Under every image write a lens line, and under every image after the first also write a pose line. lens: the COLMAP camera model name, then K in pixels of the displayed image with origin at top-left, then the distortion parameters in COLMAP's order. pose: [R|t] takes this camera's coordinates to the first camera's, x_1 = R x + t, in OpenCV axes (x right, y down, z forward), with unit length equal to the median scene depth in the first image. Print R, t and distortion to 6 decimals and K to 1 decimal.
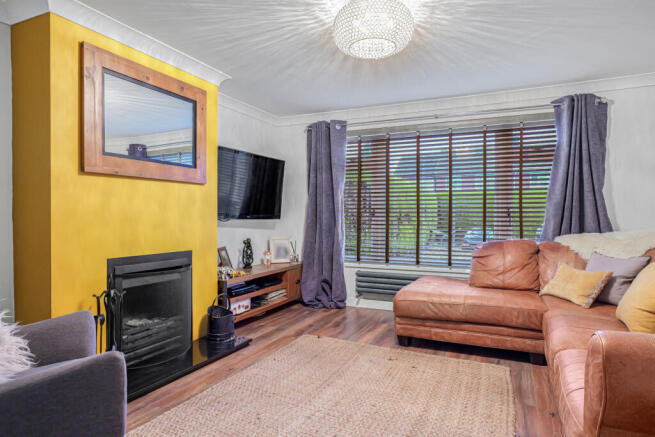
lens RADIAL K [[393.3, 0, 327.4], [0, 393.3, 217.6], [0, 0, 1]] dist [0.000059, -0.000334]
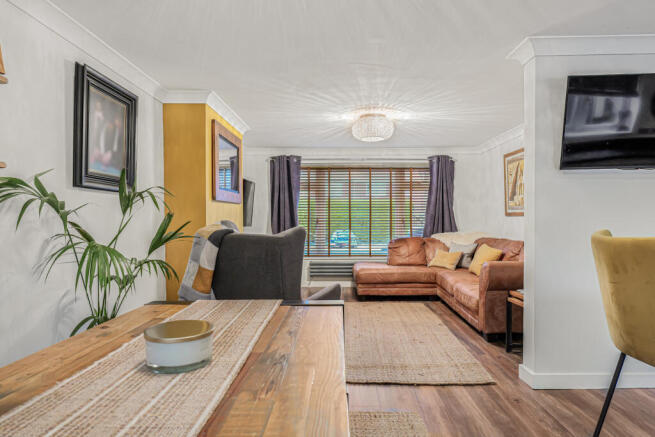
lens RADIAL K [[393.3, 0, 328.5], [0, 393.3, 218.3], [0, 0, 1]] dist [0.000059, -0.000334]
pose [[0.919638, -0.002135, 0.392762, -0.545653], [0.005092, 0.999966, -0.006486, -0.016554], [-0.392735, 0.007964, 0.919617, -0.448347]]
